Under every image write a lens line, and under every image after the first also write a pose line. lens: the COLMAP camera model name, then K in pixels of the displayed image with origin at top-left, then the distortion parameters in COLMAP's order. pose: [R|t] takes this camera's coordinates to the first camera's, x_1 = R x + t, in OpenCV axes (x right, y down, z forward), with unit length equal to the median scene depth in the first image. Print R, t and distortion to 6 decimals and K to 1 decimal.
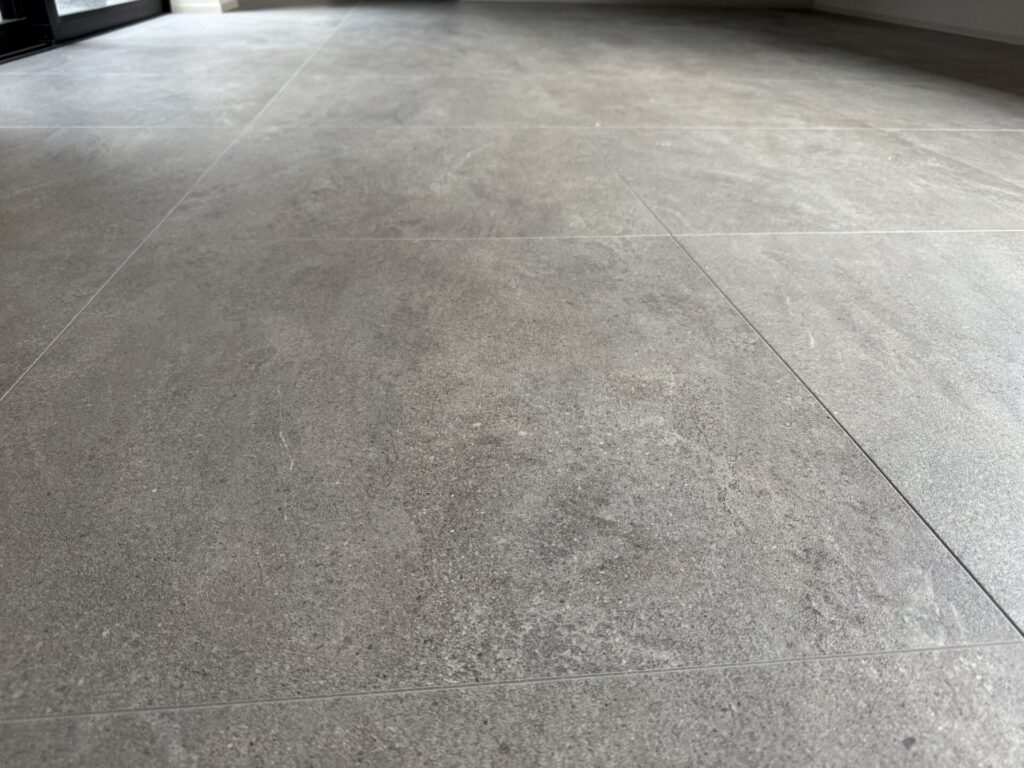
lens RADIAL K [[727.7, 0, 512.0], [0, 727.7, 384.0], [0, 0, 1]] dist [0.106605, -0.204616]
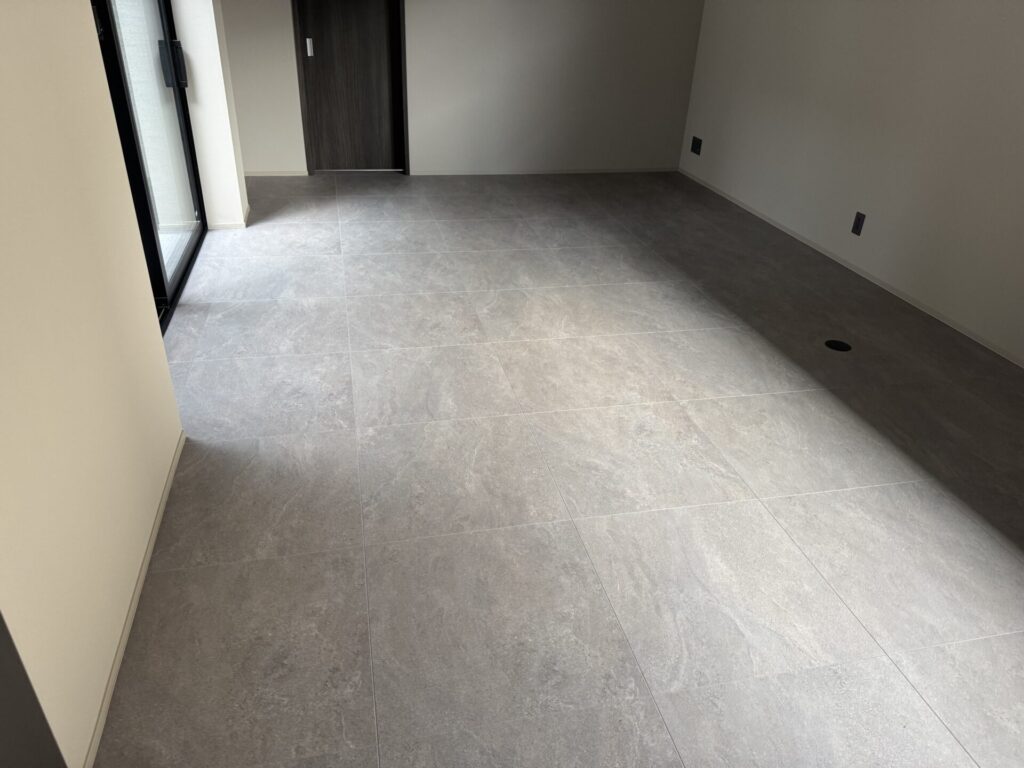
lens RADIAL K [[714.8, 0, 512.0], [0, 714.8, 384.0], [0, 0, 1]] dist [0.186823, -0.420088]
pose [[0.993553, -0.042479, 0.105106, -0.247992], [0.044454, 0.998875, -0.016519, -0.711561], [-0.104286, 0.021085, 0.994324, -1.586503]]
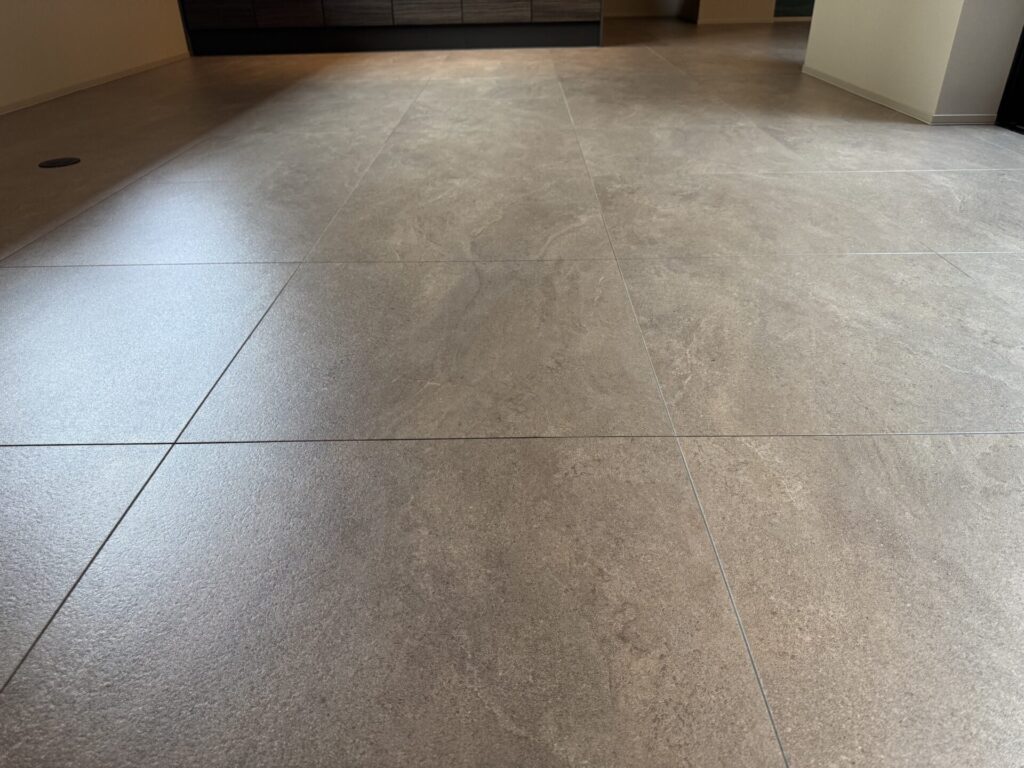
lens RADIAL K [[727.7, 0, 512.0], [0, 727.7, 384.0], [0, 0, 1]] dist [0.106605, -0.204616]
pose [[-0.992900, -0.064247, 0.100113, 0.038611], [0.056409, 0.486668, 0.871764, -2.845738], [-0.104730, 0.871221, -0.479589, 4.276995]]
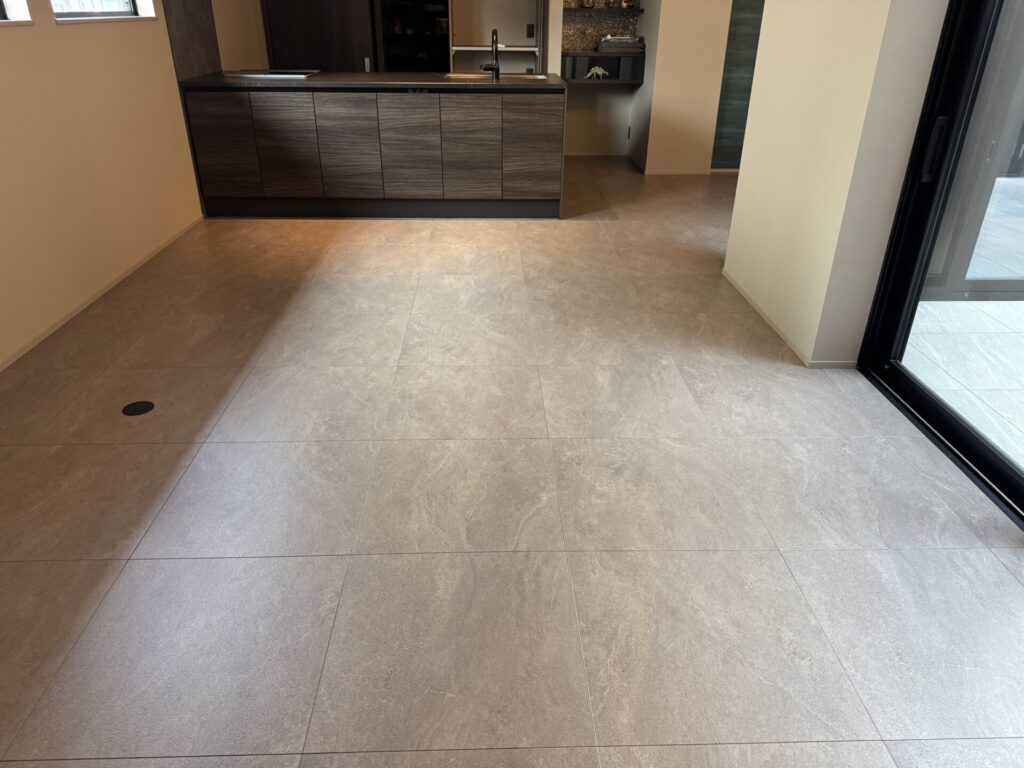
lens RADIAL K [[714.8, 0, 512.0], [0, 714.8, 384.0], [0, 0, 1]] dist [0.186823, -0.420088]
pose [[-0.996331, -0.066379, 0.054014, 0.078515], [0.010626, 0.530327, 0.847727, -3.964780], [-0.084916, 0.845191, -0.527676, 4.006075]]
